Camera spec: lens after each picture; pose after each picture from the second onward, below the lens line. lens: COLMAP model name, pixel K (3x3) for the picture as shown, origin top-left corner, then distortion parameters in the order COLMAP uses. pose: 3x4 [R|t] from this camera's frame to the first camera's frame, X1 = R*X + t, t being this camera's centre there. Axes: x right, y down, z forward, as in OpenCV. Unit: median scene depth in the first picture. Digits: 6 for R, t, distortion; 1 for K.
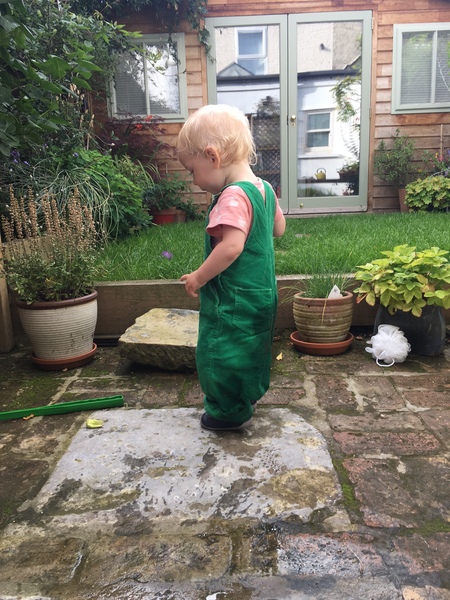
lens RADIAL K [[517.6, 0, 226.2], [0, 517.6, 301.0], [0, 0, 1]] dist [0.069574, -0.094663]
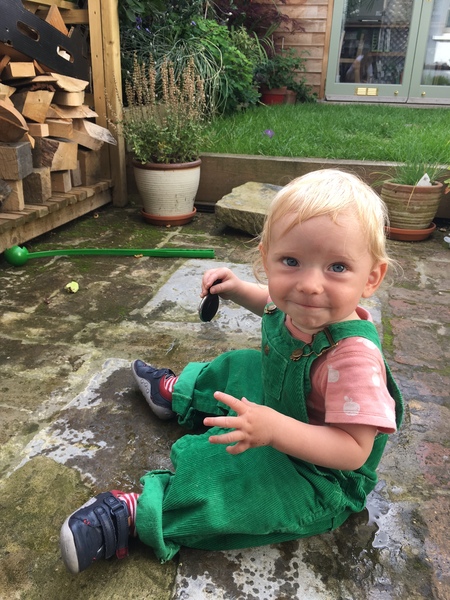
lens RADIAL K [[517.6, 0, 222.7], [0, 517.6, 297.8], [0, 0, 1]] dist [0.069574, -0.094663]
pose [[0.975040, 0.140422, -0.171983, 0.031265], [-0.103024, 0.972304, 0.209790, 0.033868], [0.196679, -0.186835, 0.962502, -0.123670]]
